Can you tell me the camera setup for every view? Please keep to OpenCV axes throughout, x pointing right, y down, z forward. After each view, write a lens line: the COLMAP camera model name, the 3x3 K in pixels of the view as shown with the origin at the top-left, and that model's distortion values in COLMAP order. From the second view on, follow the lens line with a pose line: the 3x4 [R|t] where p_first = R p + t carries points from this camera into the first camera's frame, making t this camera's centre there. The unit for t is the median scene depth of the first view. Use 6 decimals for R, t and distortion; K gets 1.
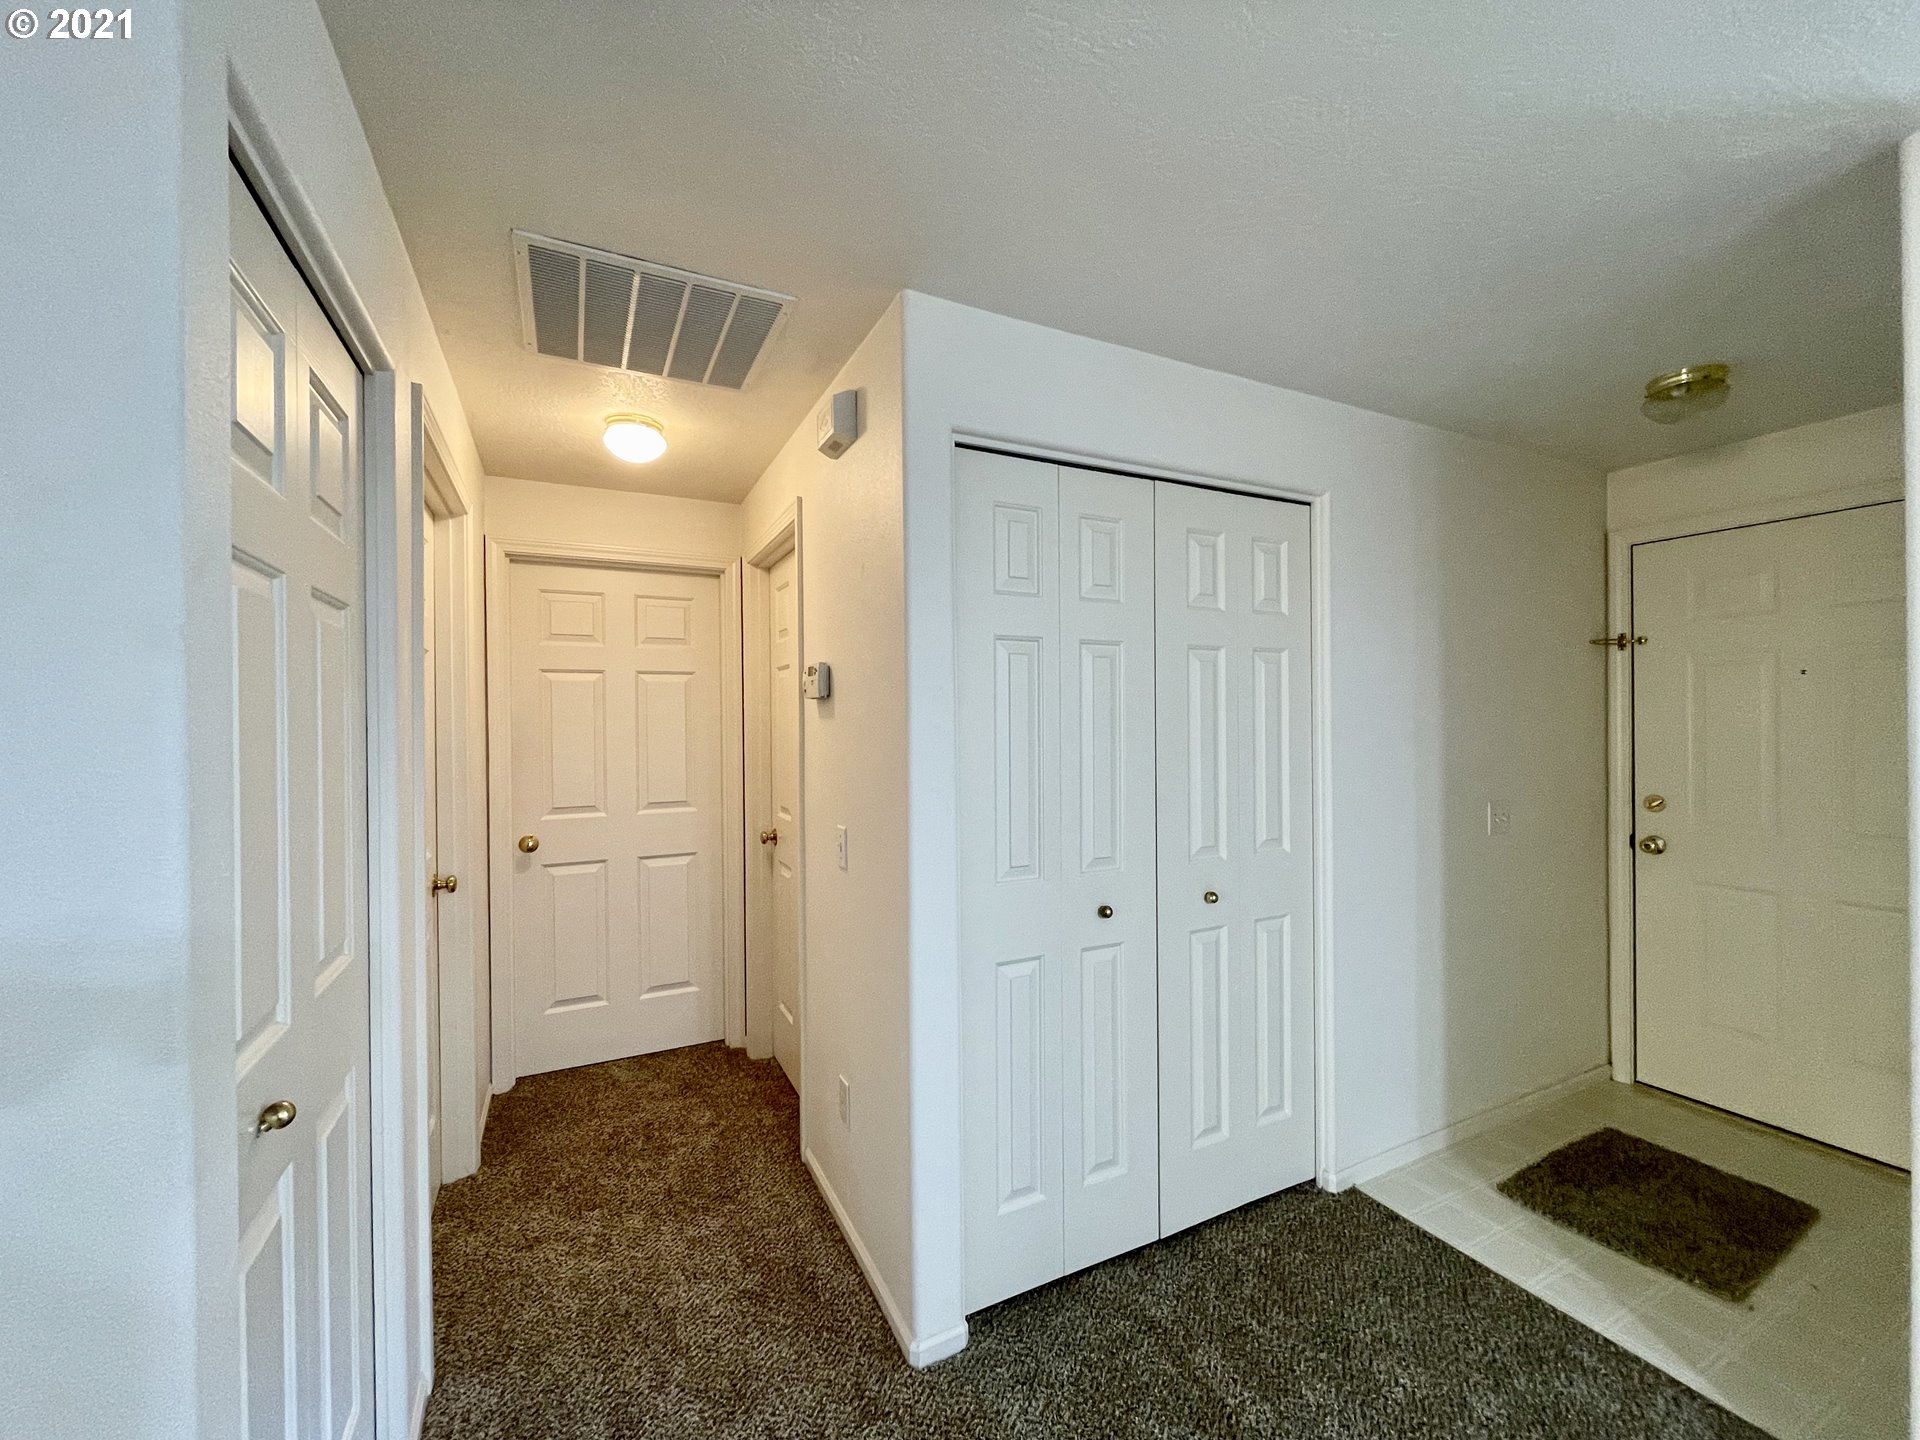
lens RADIAL K [[771.4, 0, 961.6], [0, 771.4, 724.5], [0, 0, 1]] dist [-0.001857, -0.000627]
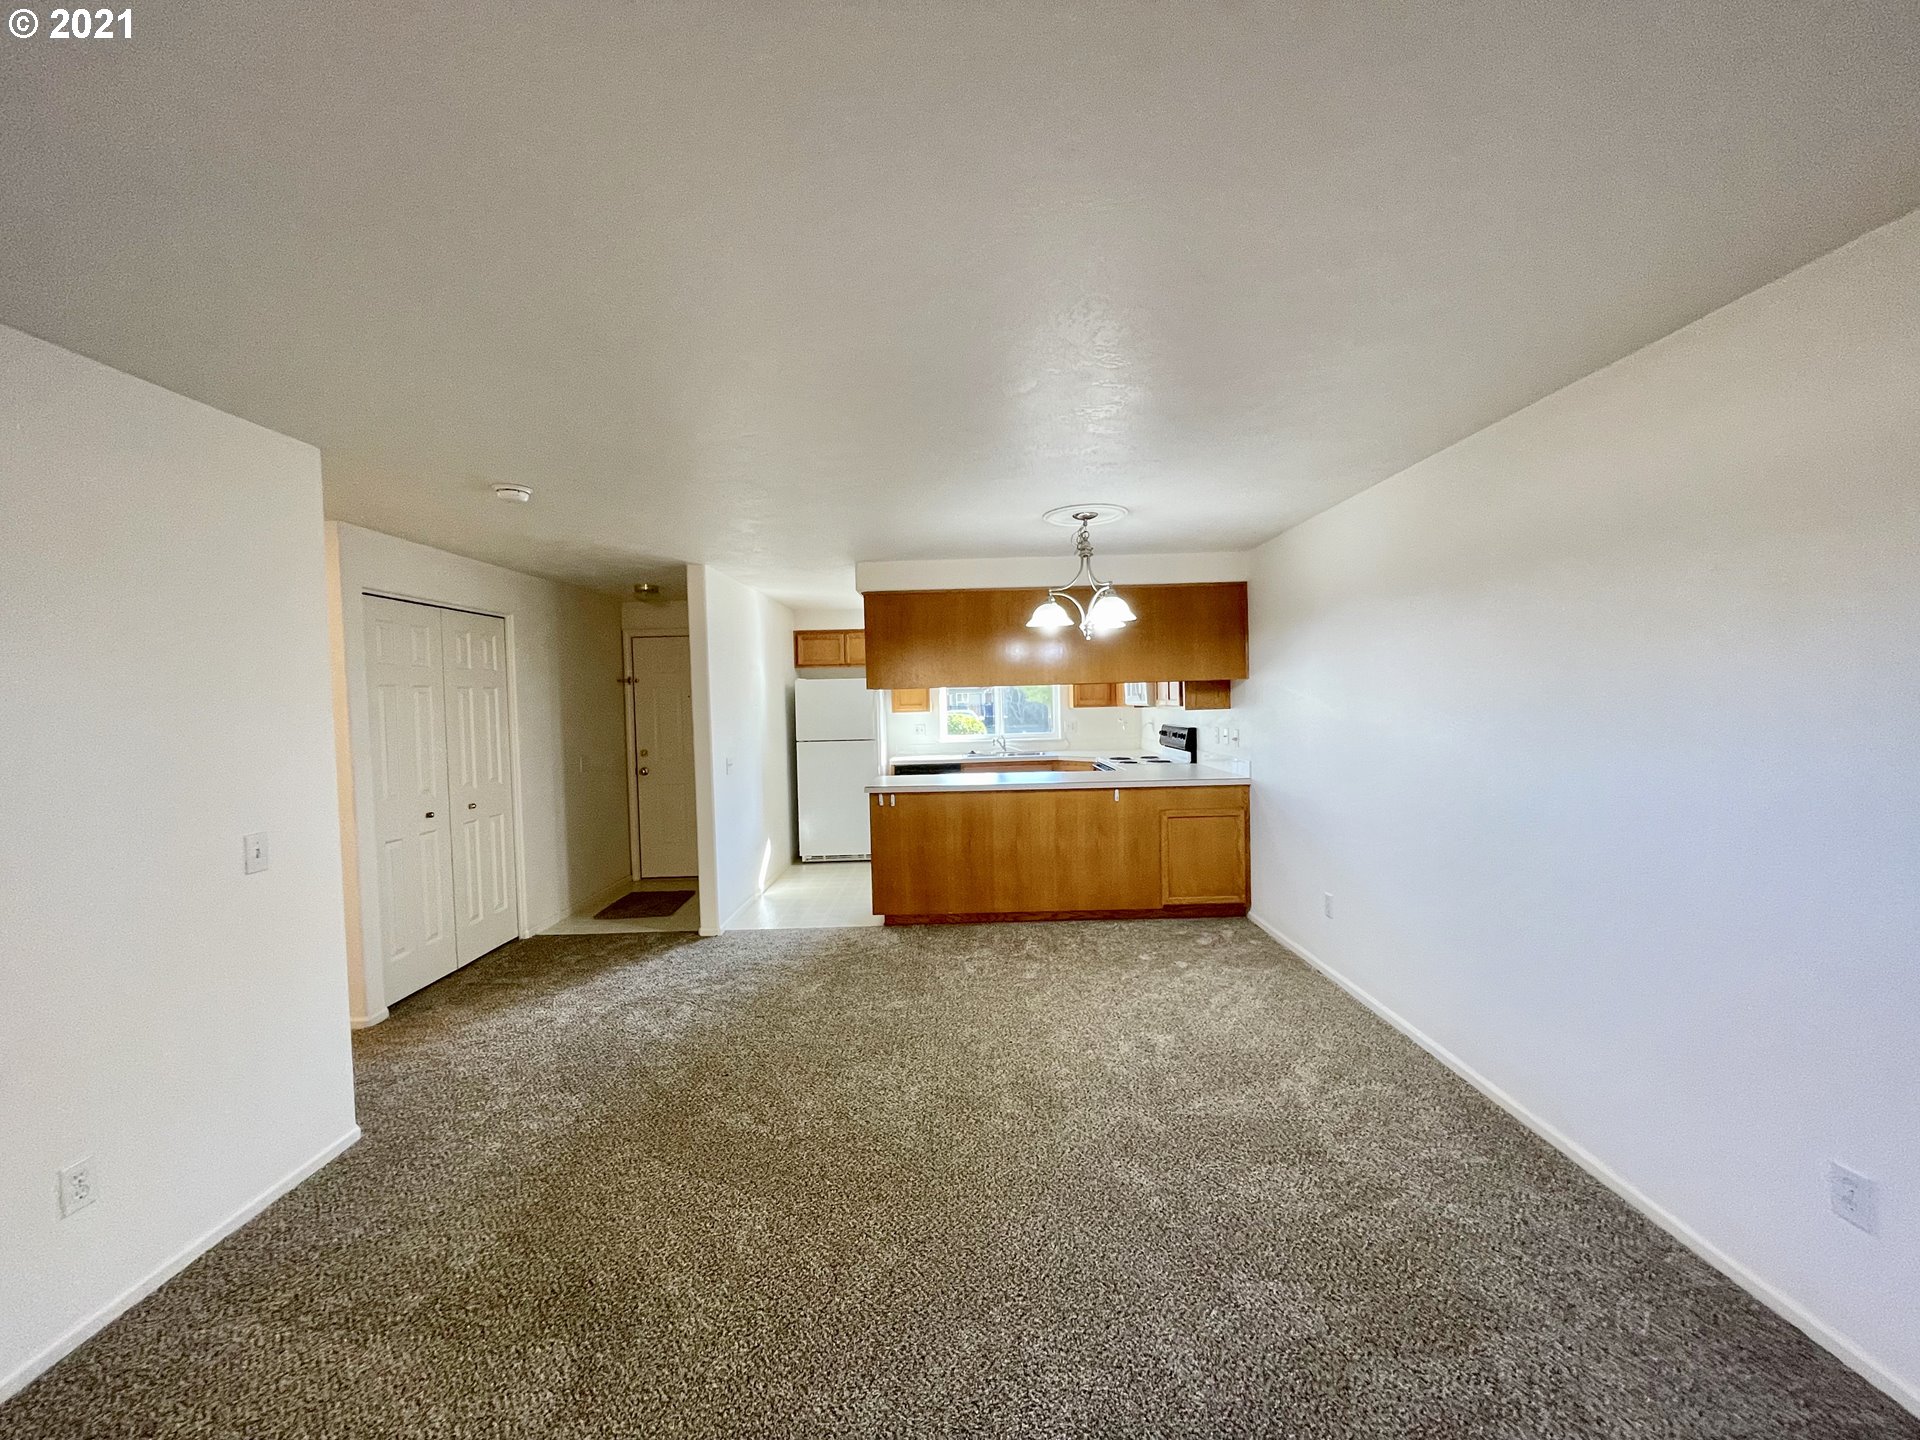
lens RADIAL K [[761.7, 0, 950.6], [0, 761.7, 719.8], [0, 0, 1]] dist [-0.000572, -0.000139]
pose [[0.449671, -0.027200, 0.892780, -0.888700], [0.026814, 0.999497, 0.016946, -0.011417], [-0.892792, 0.016319, 0.450174, -1.048359]]
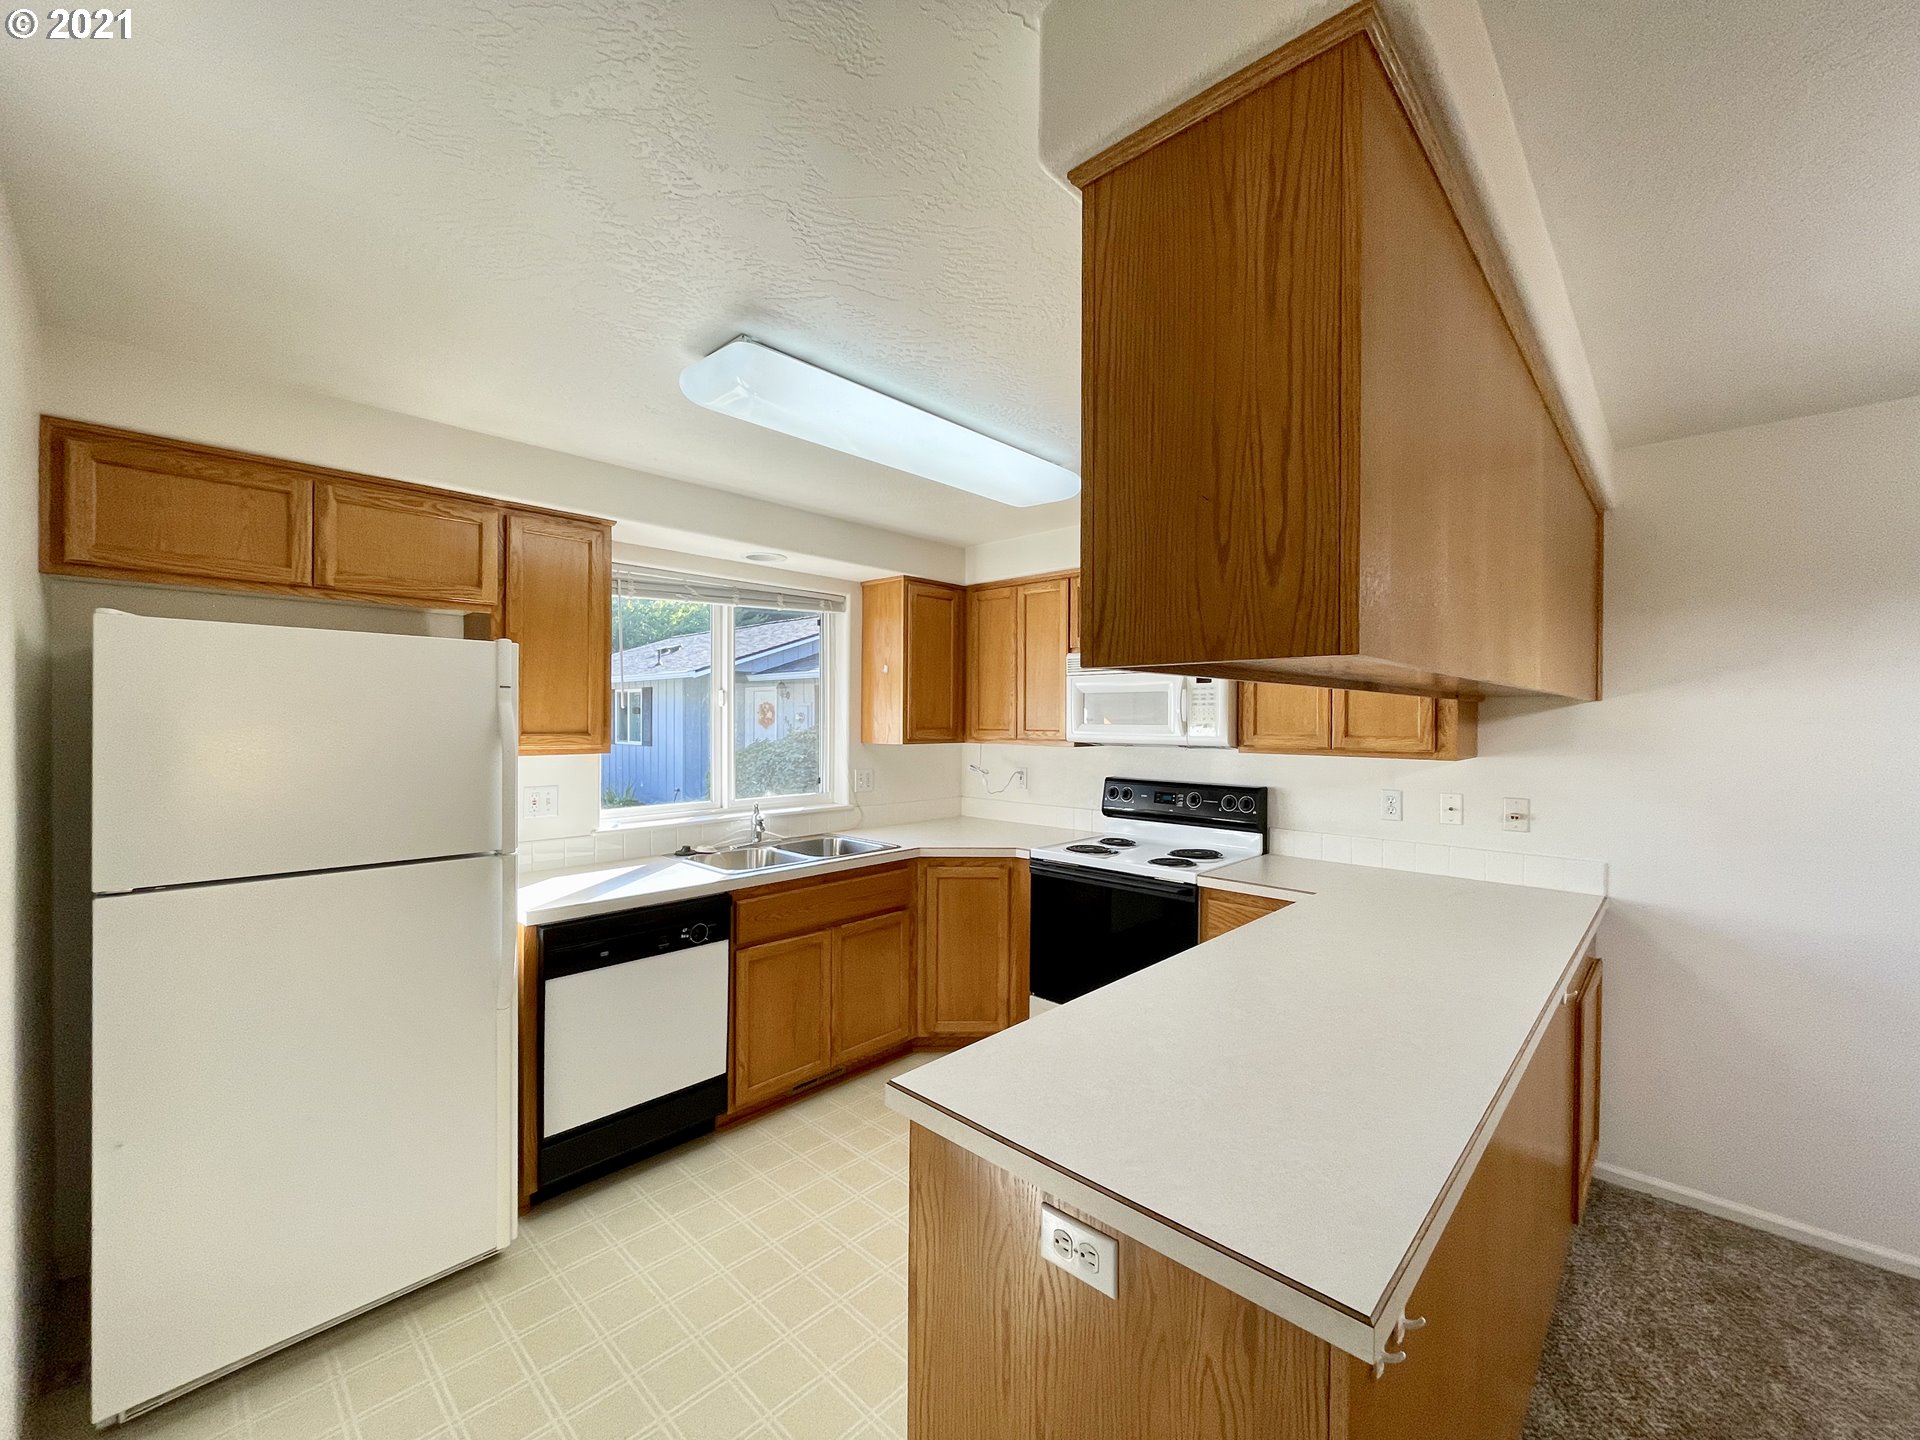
lens RADIAL K [[772.8, 0, 961.9], [0, 772.8, 723.6], [0, 0, 1]] dist [-0.002667, -0.000194]
pose [[-0.338447, 0.002185, 0.940983, 0.655209], [-0.001772, 0.999994, -0.002959, -0.031465], [-0.940984, -0.002669, -0.338441, 0.390342]]
